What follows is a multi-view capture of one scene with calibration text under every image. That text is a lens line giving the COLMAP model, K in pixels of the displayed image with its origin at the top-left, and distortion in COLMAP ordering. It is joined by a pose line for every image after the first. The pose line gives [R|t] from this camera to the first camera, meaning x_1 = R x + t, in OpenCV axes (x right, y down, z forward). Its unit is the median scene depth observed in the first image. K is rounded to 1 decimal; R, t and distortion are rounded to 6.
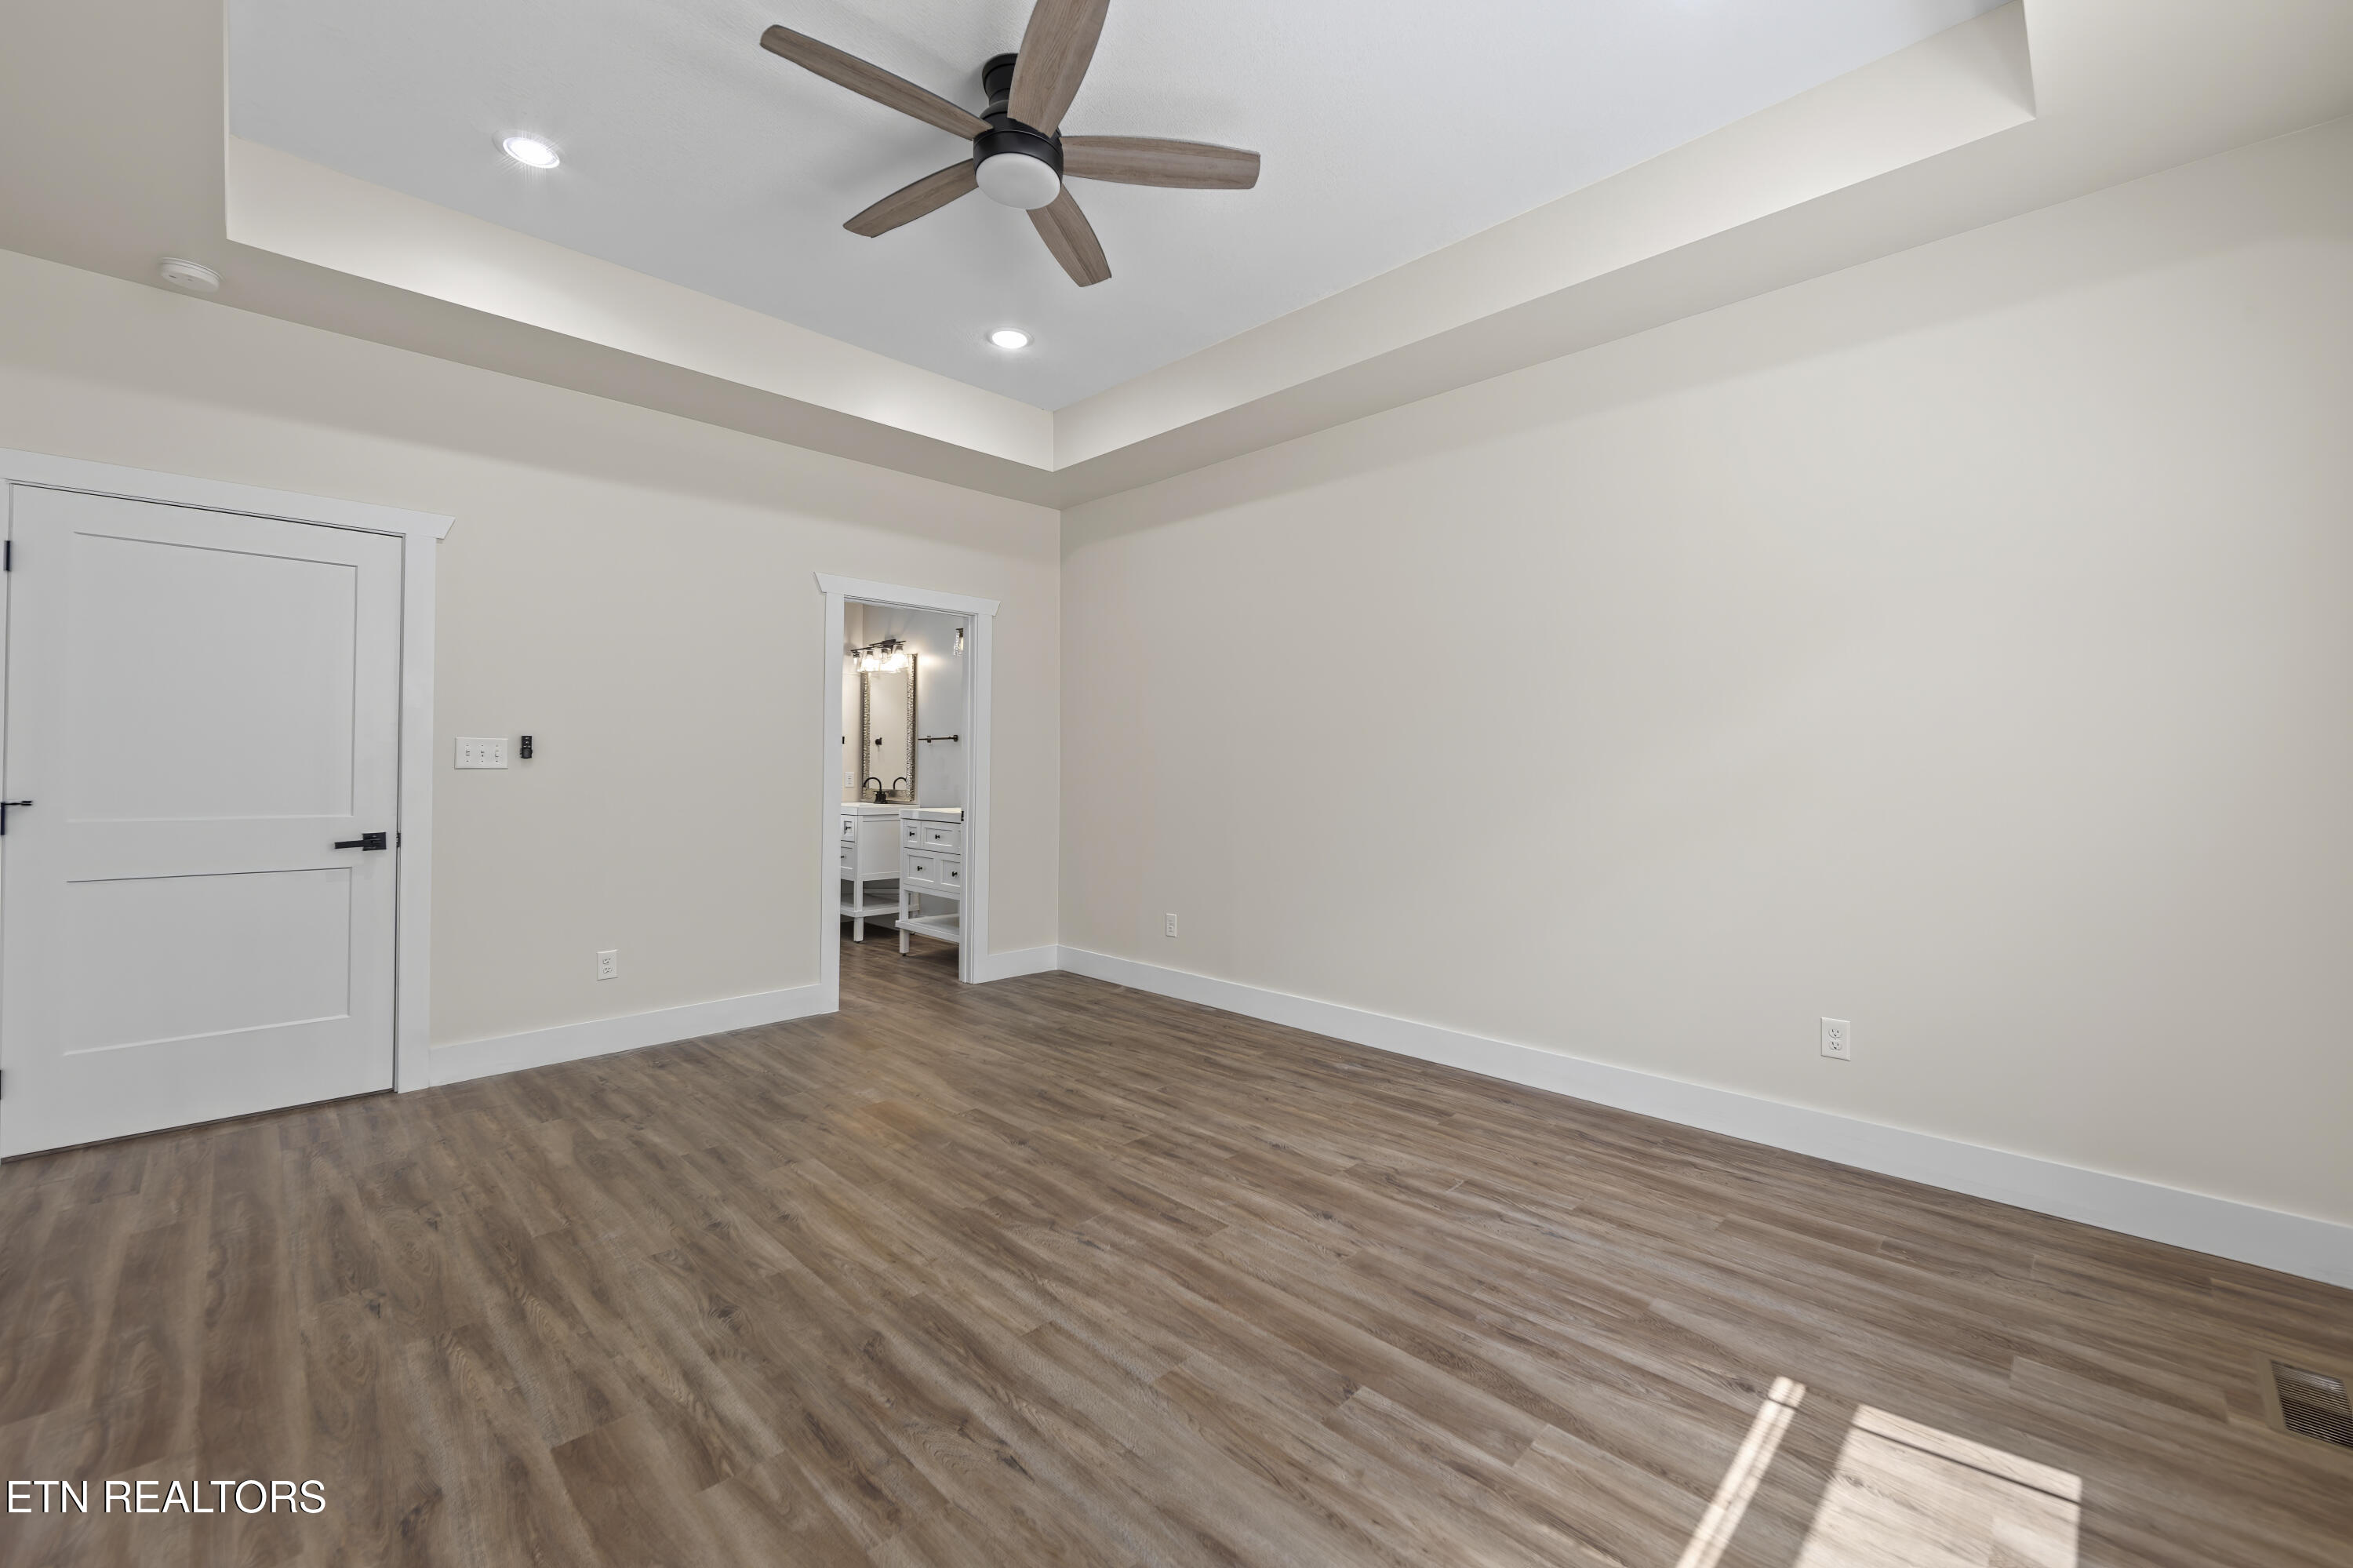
lens RADIAL K [[931.4, 0, 1170.8], [0, 931.4, 774.7], [0, 0, 1]] dist [-0.001169, -0.000639]
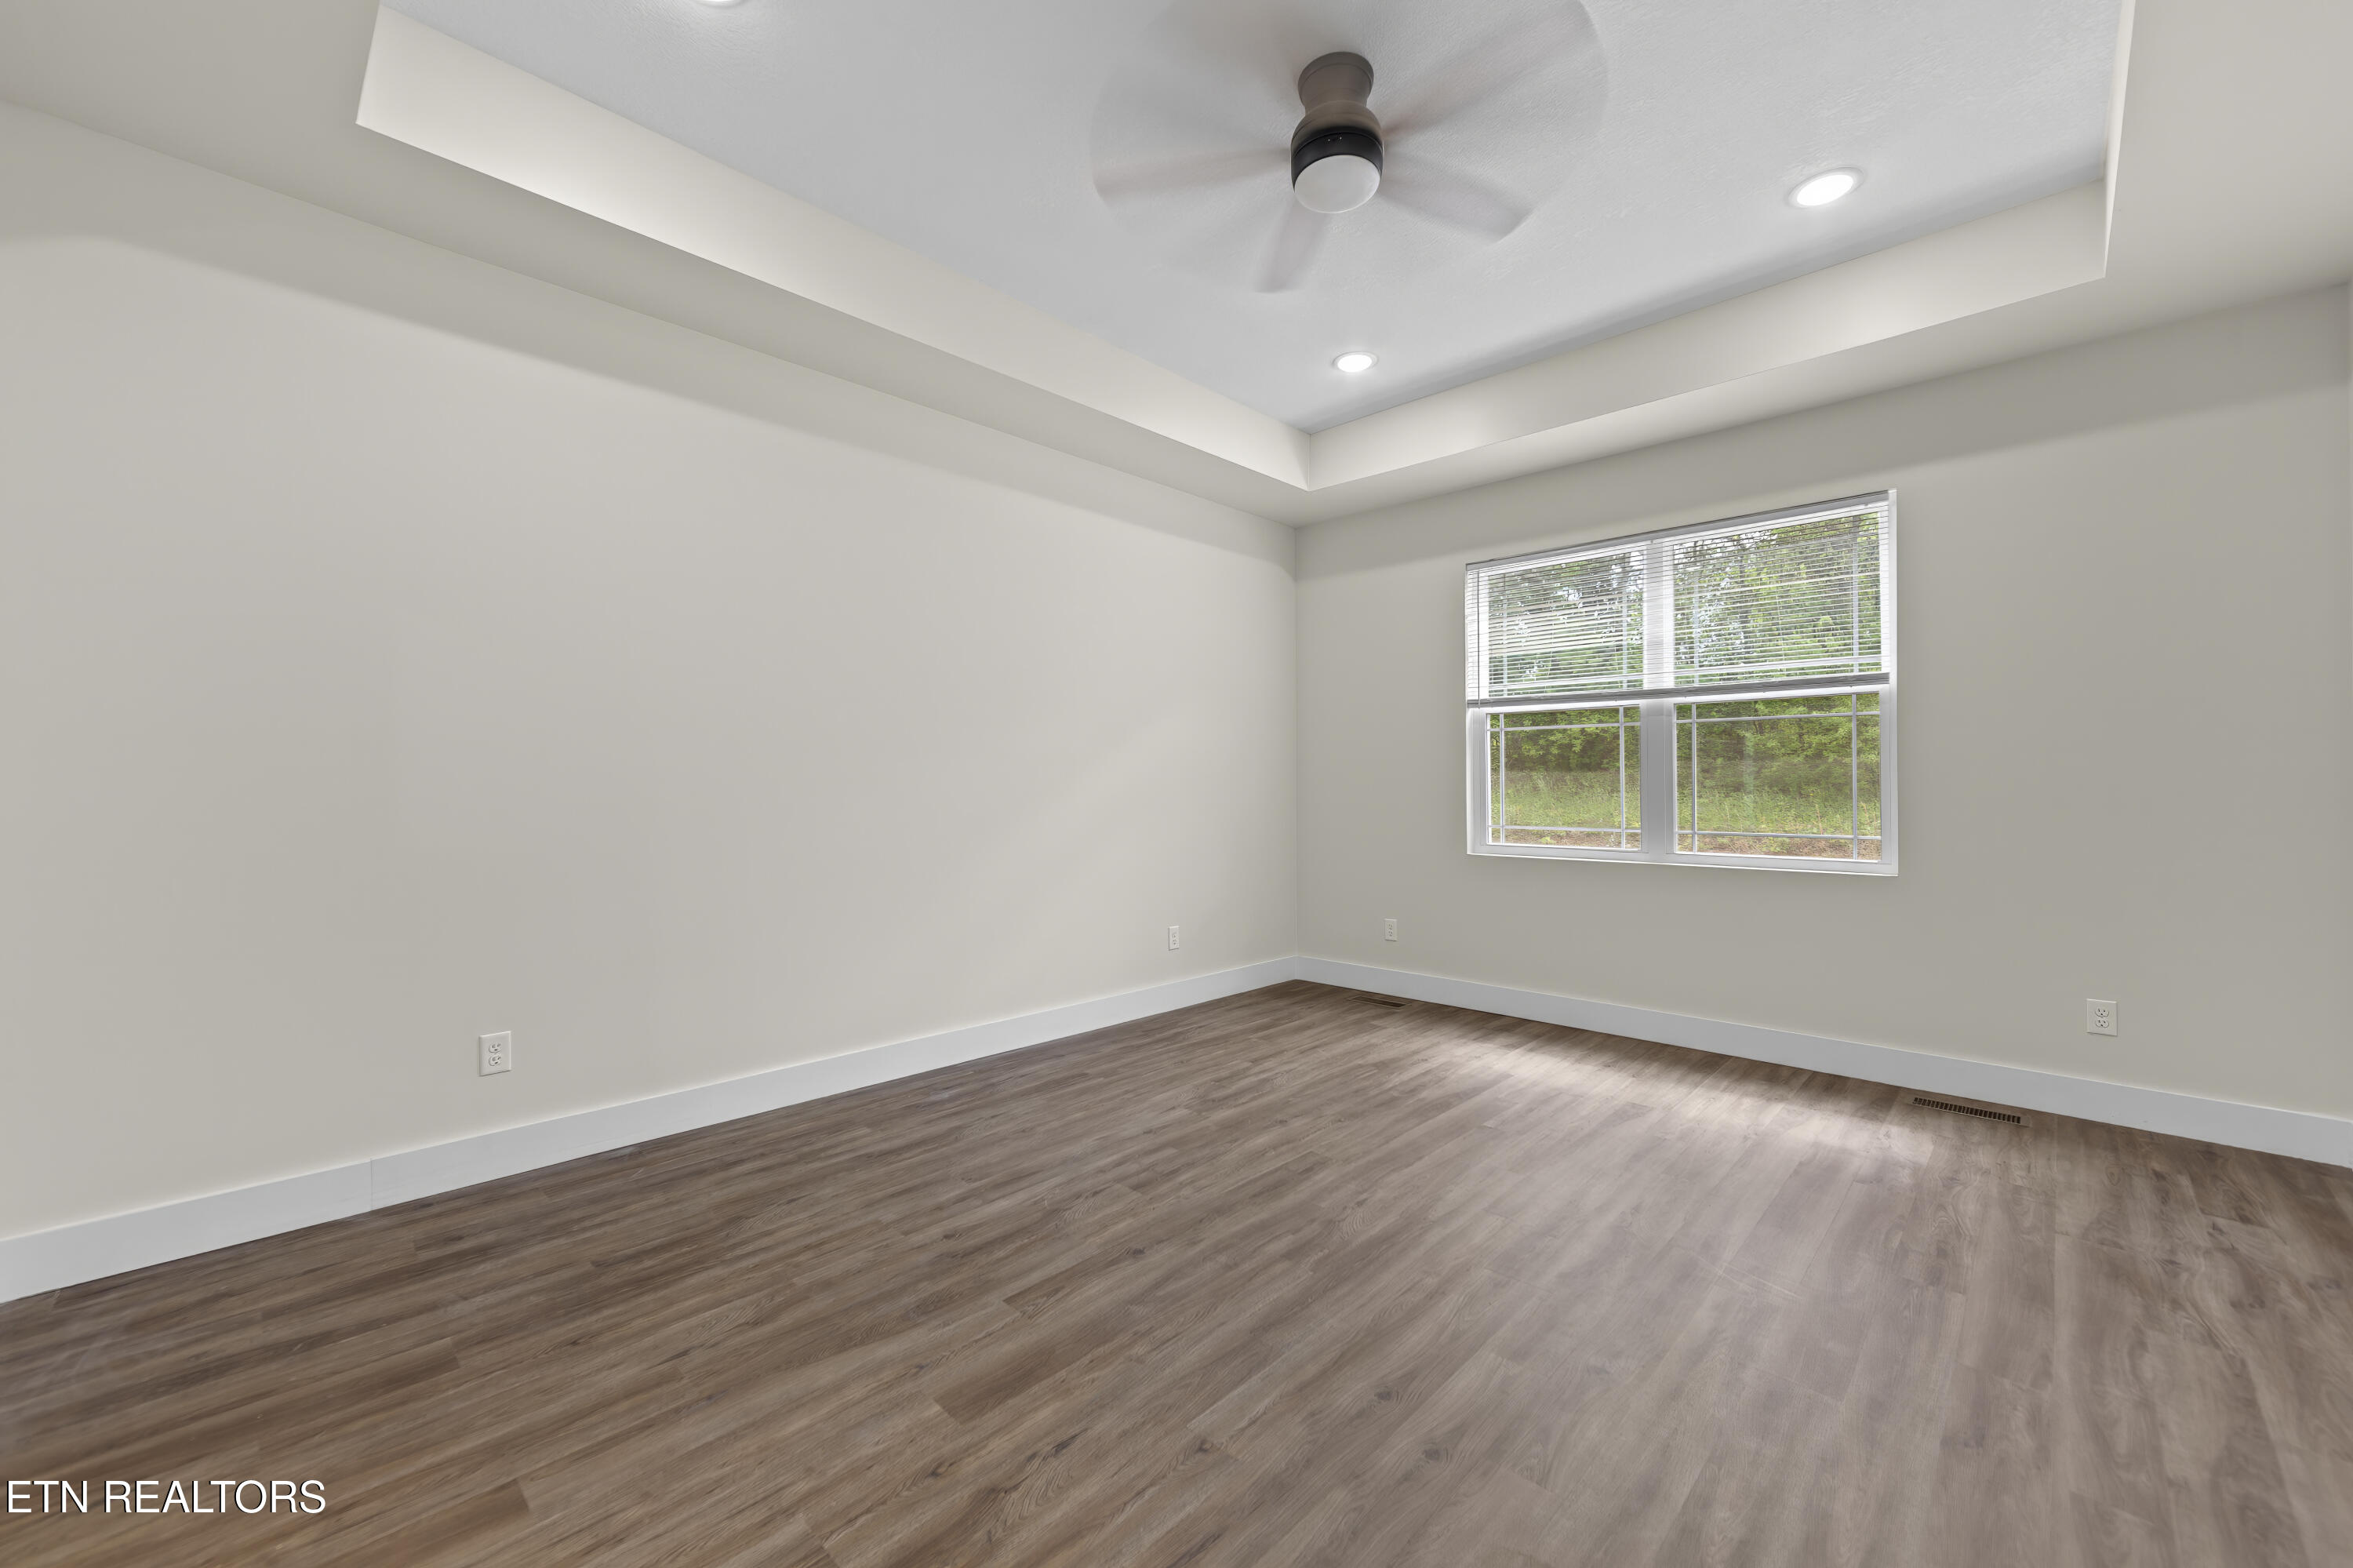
lens RADIAL K [[931.4, 0, 1170.8], [0, 931.4, 774.7], [0, 0, 1]] dist [-0.001169, -0.000639]
pose [[-0.016574, 0.005881, 0.999845, -0.972457], [0.004964, 0.999971, -0.005800, -0.006731], [-0.999850, 0.004867, -0.016603, 0.999963]]
